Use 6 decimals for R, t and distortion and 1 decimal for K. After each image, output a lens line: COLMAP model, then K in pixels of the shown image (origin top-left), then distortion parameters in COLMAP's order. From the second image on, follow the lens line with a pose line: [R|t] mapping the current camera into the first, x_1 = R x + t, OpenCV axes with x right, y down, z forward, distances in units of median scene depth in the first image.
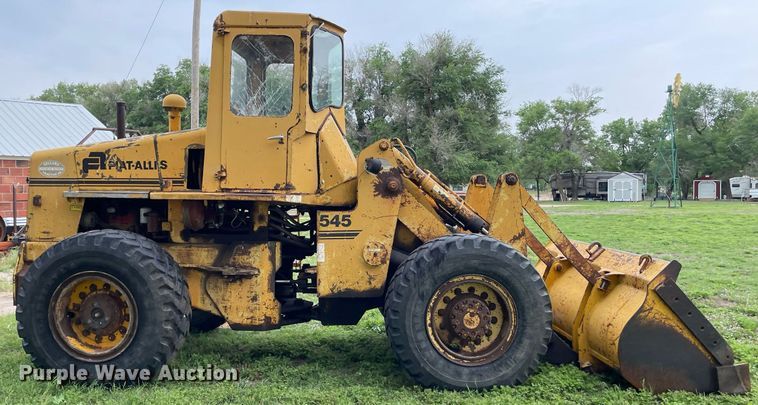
lens RADIAL K [[609.4, 0, 360.4], [0, 609.4, 214.8], [0, 0, 1]] dist [0.086179, -0.148566]
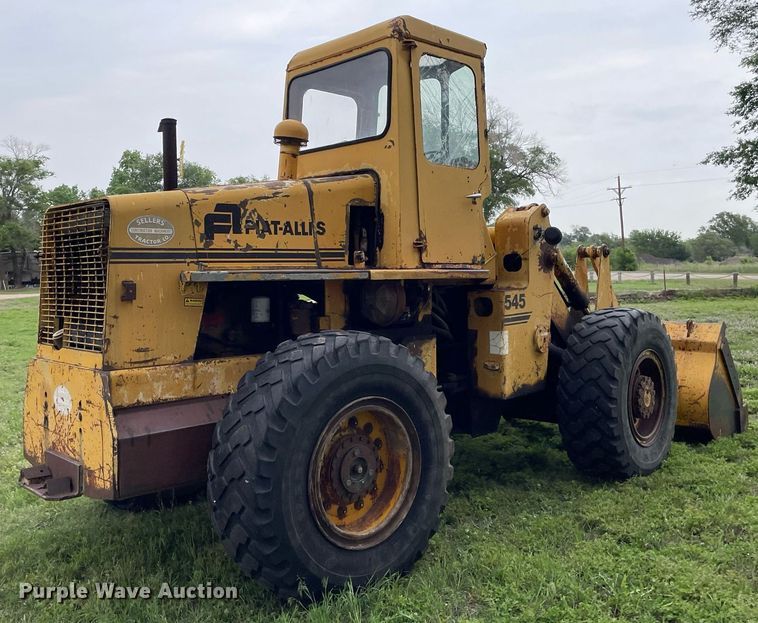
lens RADIAL K [[773.7, 0, 365.9], [0, 773.7, 268.7], [0, 0, 1]] dist [0.050307, -0.013740]
pose [[0.697532, -0.012917, 0.716437, -0.899370], [0.047190, 0.998495, -0.027942, -0.014082], [-0.714998, 0.053299, 0.697092, 0.411840]]
